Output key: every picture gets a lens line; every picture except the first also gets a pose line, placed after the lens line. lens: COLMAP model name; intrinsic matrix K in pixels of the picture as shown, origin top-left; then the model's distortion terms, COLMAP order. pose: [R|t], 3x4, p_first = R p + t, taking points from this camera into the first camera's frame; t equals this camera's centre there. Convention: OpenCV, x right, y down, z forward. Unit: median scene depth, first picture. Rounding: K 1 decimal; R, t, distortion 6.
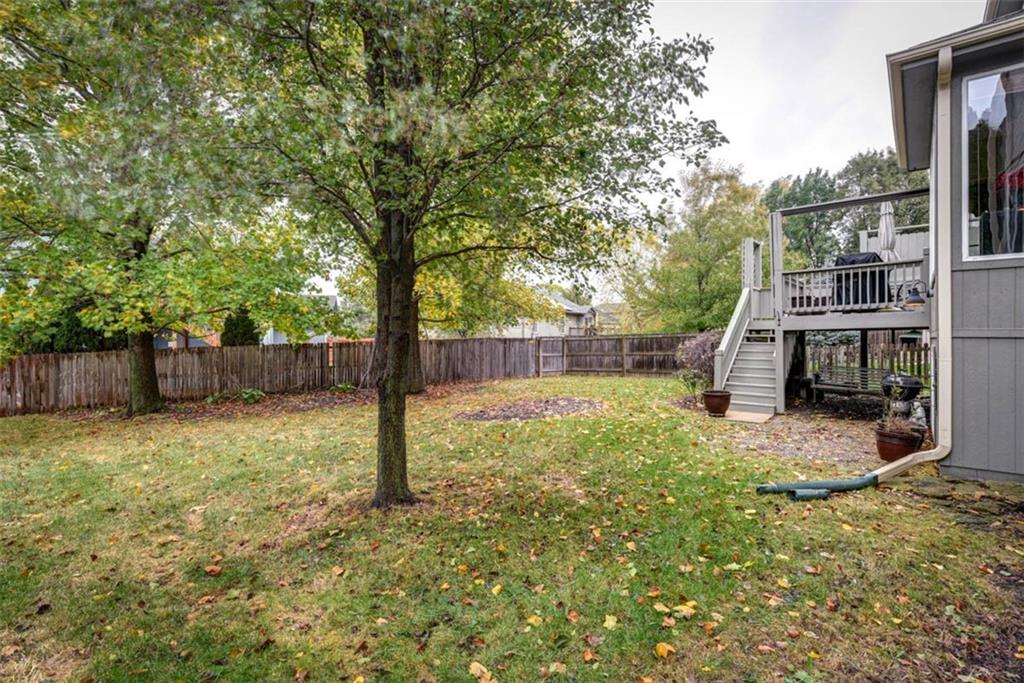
lens RADIAL K [[472.4, 0, 509.7], [0, 472.4, 351.5], [0, 0, 1]] dist [0.000899, -0.000013]
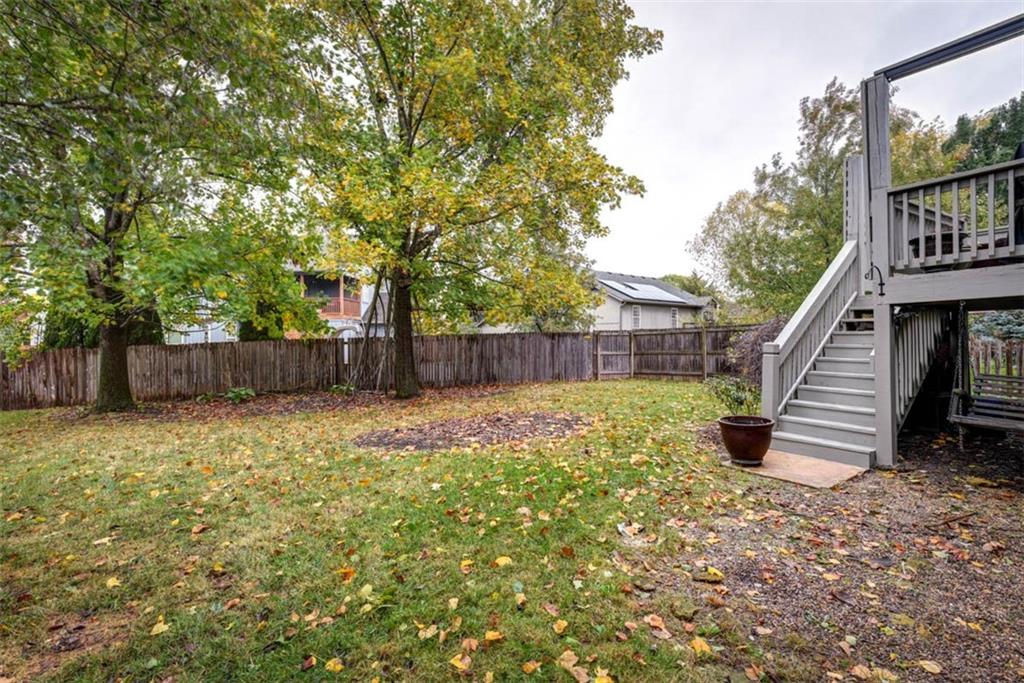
lens RADIAL K [[475.4, 0, 512.0], [0, 475.4, 341.5], [0, 0, 1]] dist [-0.003664, -0.000407]
pose [[0.961449, -0.001323, -0.274982, 0.214277], [-0.003971, 0.999817, -0.018695, 0.004541], [0.274956, 0.019066, 0.961268, 0.258337]]
